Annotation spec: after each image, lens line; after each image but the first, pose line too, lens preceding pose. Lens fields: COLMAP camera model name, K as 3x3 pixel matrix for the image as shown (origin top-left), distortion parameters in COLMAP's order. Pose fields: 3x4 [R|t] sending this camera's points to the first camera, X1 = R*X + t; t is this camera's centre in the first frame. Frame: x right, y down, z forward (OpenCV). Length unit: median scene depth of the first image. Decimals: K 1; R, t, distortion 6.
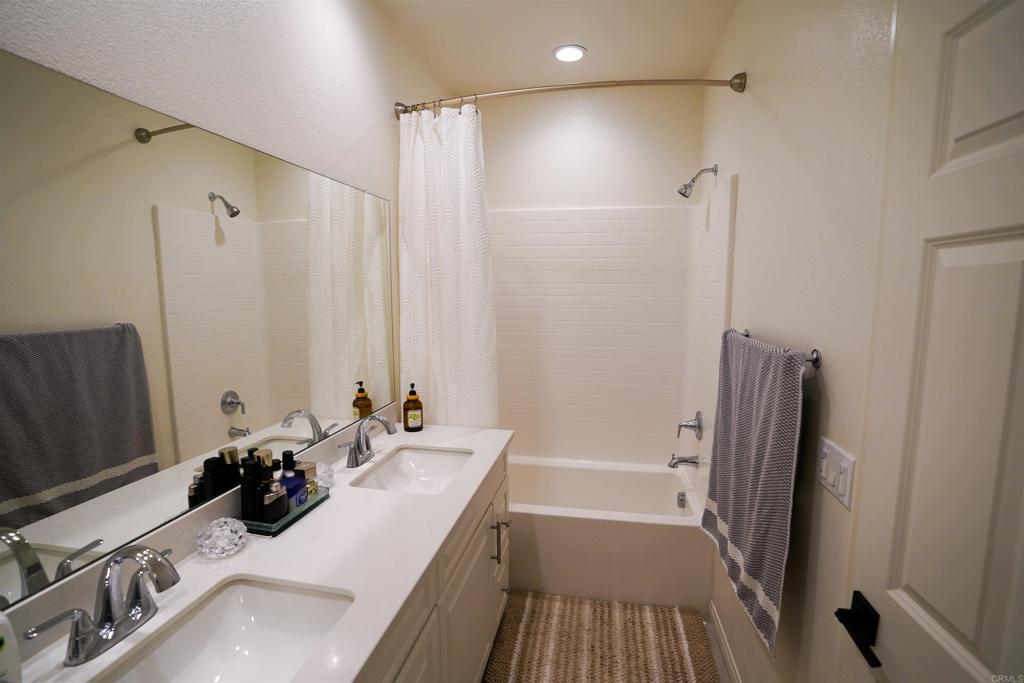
lens RADIAL K [[475.3, 0, 509.9], [0, 475.3, 346.2], [0, 0, 1]] dist [-0.069453, 0.027680]
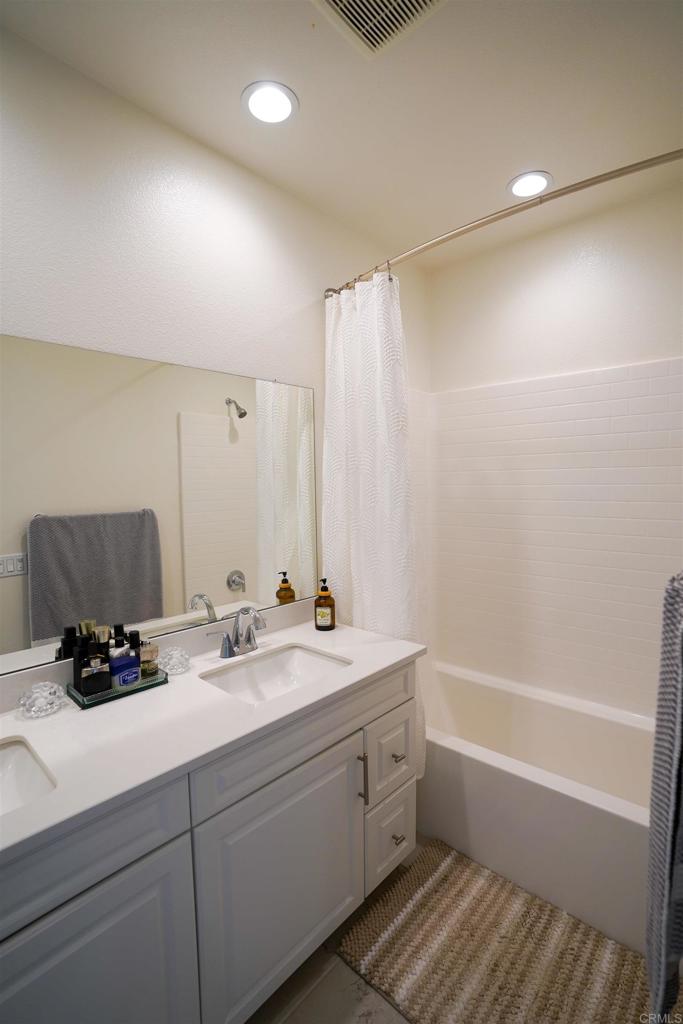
lens RADIAL K [[476.1, 0, 345.7], [0, 476.1, 509.5], [0, 0, 1]] dist [-0.068999, 0.027673]
pose [[0.857115, 0.016092, -0.514874, 0.307522], [-0.047347, 0.997742, -0.047636, -0.014321], [0.512945, 0.065207, 0.855941, 0.206317]]
